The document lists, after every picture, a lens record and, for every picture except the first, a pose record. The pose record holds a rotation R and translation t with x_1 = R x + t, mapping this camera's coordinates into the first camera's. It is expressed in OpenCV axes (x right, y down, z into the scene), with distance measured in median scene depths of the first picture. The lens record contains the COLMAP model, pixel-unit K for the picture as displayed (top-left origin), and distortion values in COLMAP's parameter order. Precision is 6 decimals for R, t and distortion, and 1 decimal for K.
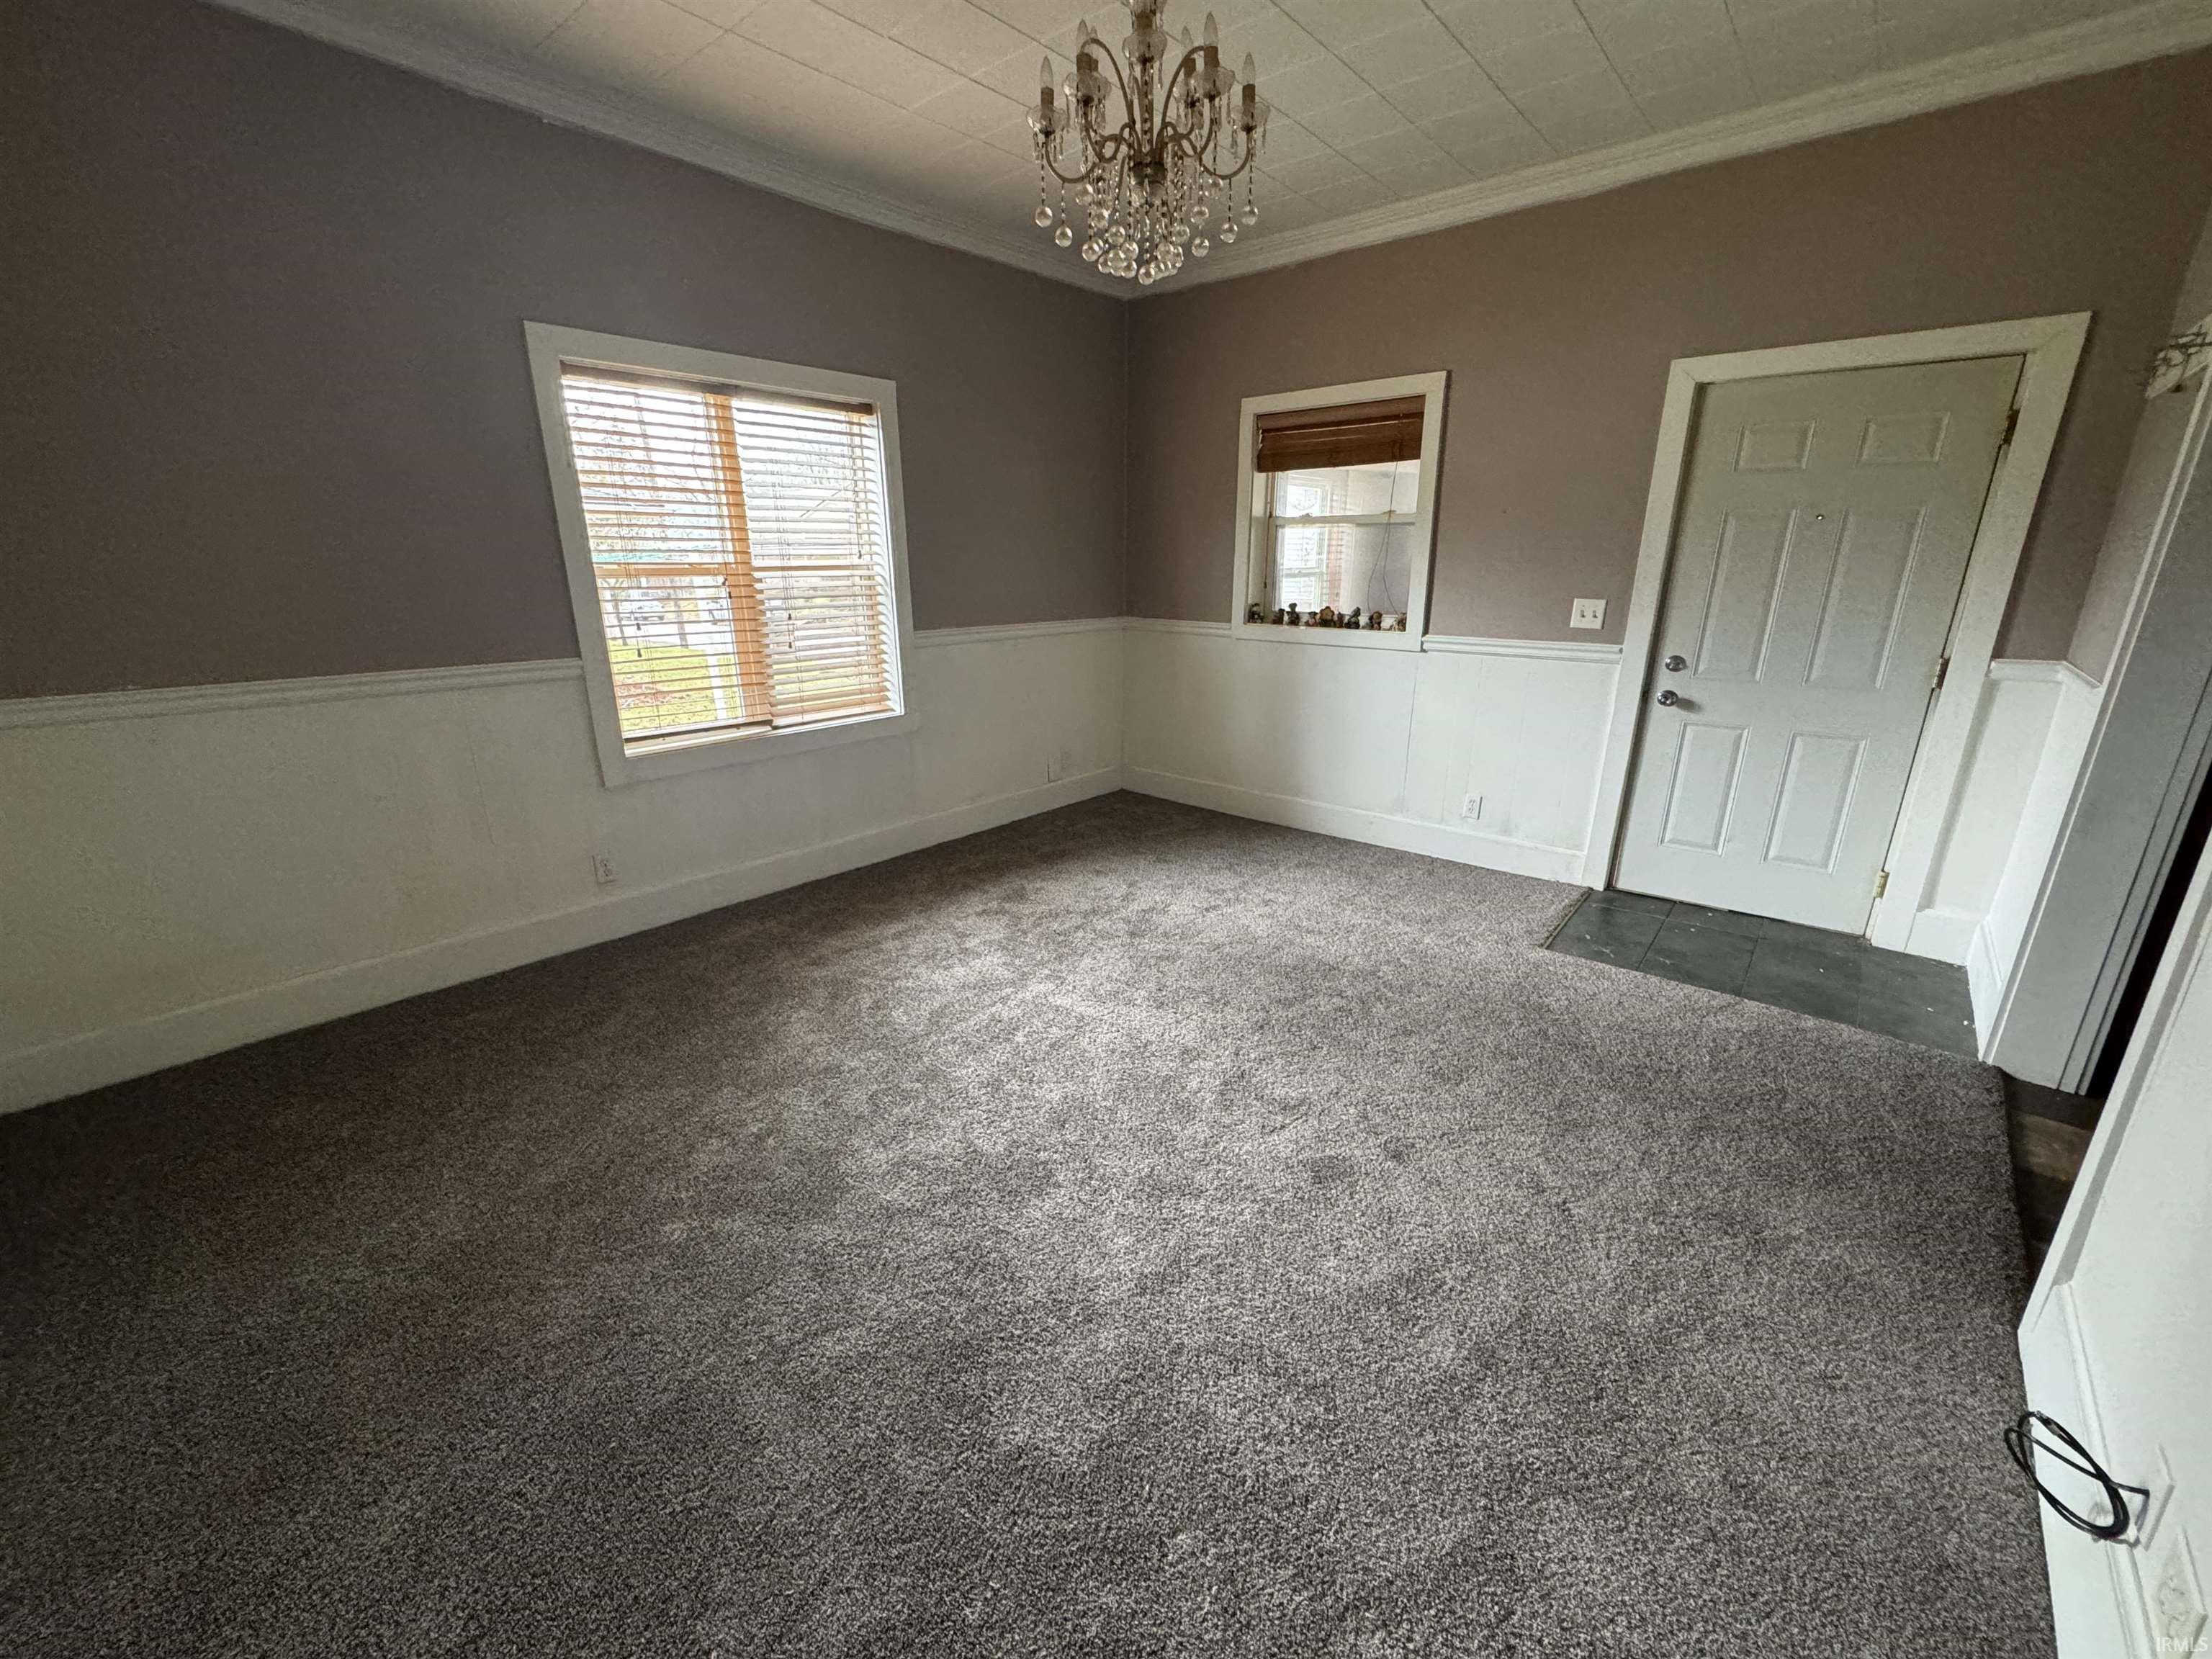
lens RADIAL K [[883.5, 0, 1108.5], [0, 883.5, 814.2], [0, 0, 1]] dist [-0.001829, 0.000236]
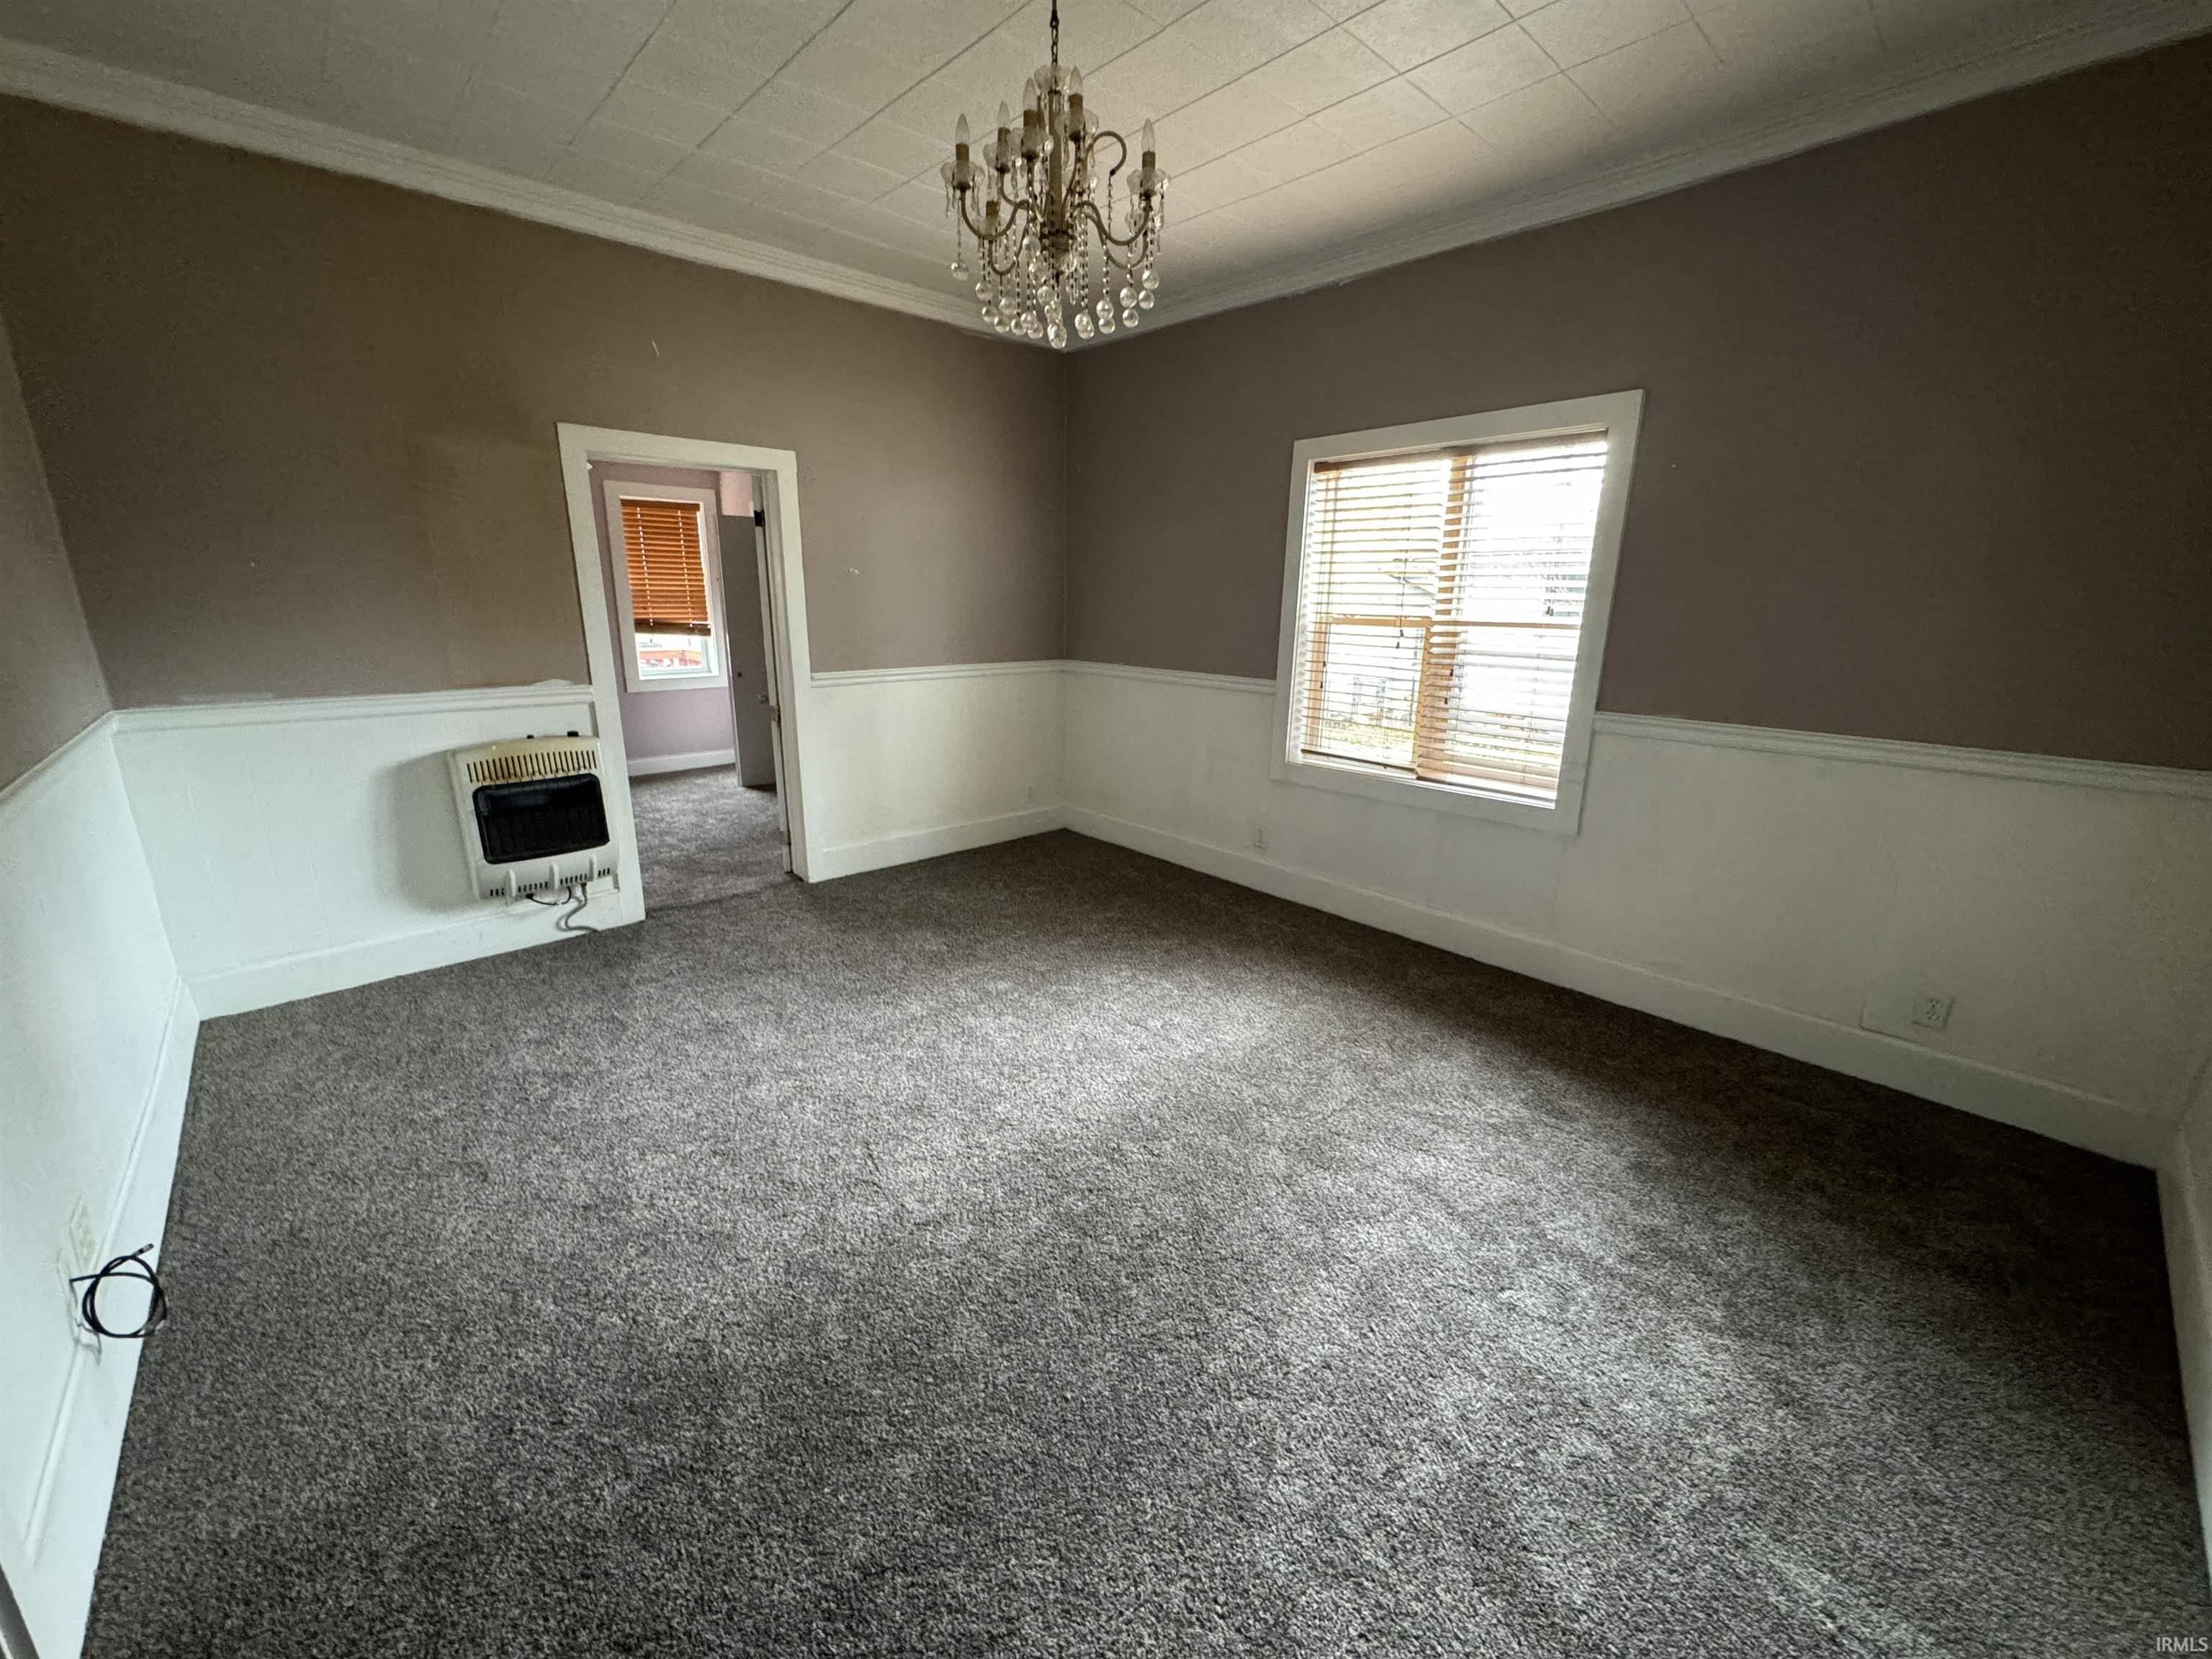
lens RADIAL K [[883.5, 0, 1111.4], [0, 883.5, 827.8], [0, 0, 1]] dist [-0.001829, 0.000236]
pose [[-0.127288, 0.246524, -0.960741, 0.643814], [-0.297665, 0.914478, 0.274090, -0.215344], [0.946147, 0.320867, -0.043021, 0.718766]]
